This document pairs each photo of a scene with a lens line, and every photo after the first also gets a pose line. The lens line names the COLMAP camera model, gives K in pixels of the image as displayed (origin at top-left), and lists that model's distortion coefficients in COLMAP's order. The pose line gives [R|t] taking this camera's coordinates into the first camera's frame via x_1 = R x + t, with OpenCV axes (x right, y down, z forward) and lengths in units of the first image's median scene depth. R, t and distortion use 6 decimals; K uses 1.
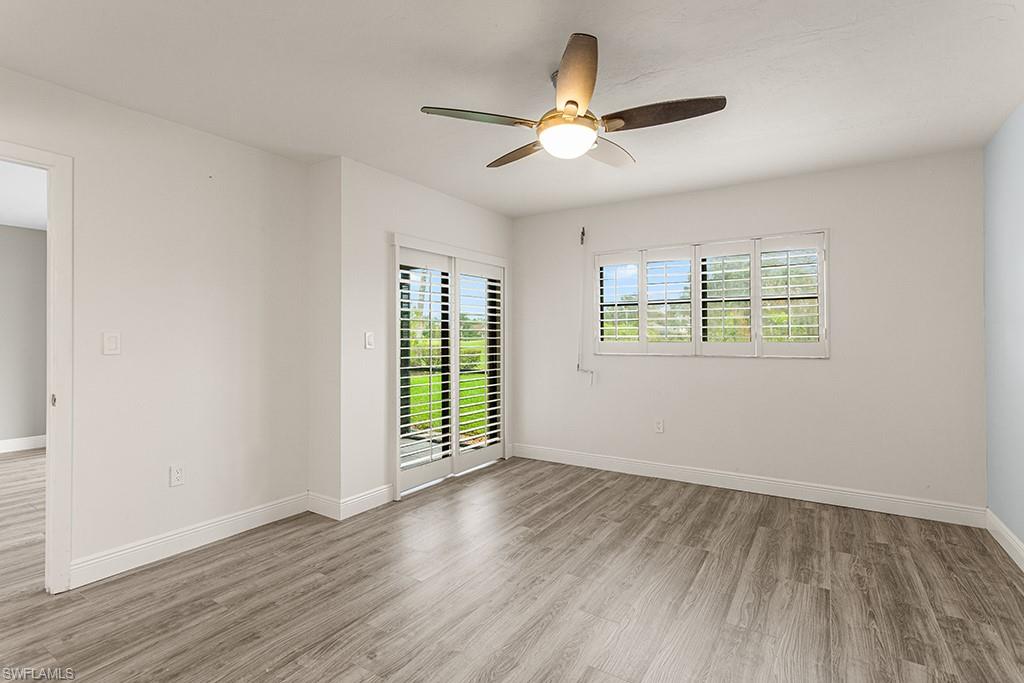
lens RADIAL K [[492.5, 0, 508.9], [0, 492.5, 336.3], [0, 0, 1]] dist [-0.002668, 0.002199]
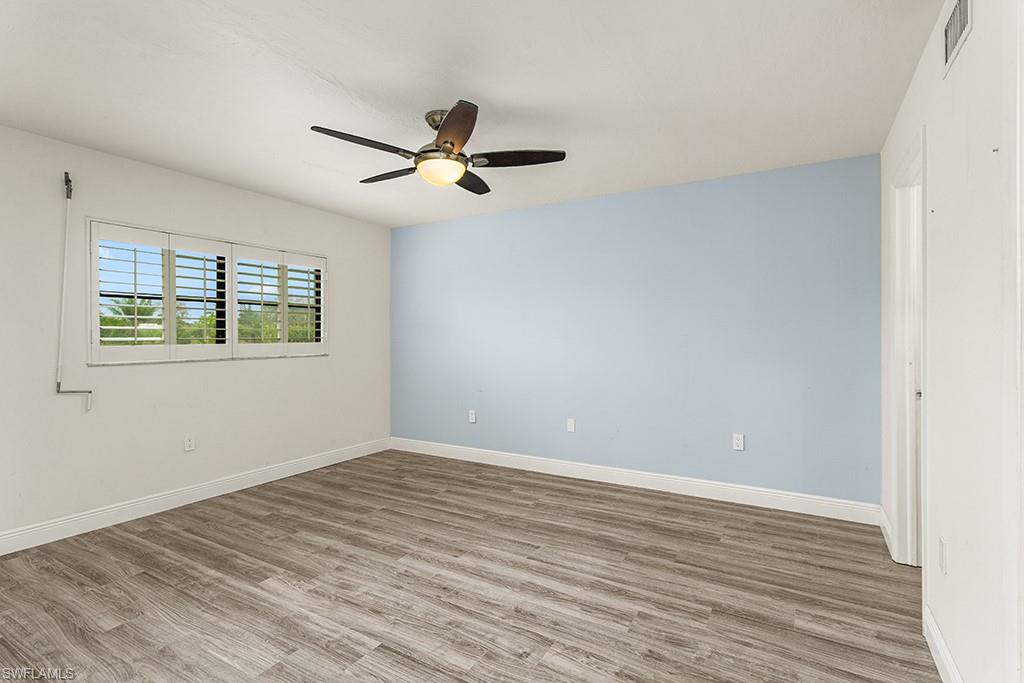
lens RADIAL K [[492.5, 0, 509.4], [0, 492.5, 339.4], [0, 0, 1]] dist [-0.002668, 0.002199]
pose [[-0.037057, -0.004491, 0.999303, -0.678695], [0.000729, 0.999990, 0.004521, -0.002230], [-0.999313, 0.000896, -0.037053, 0.563339]]
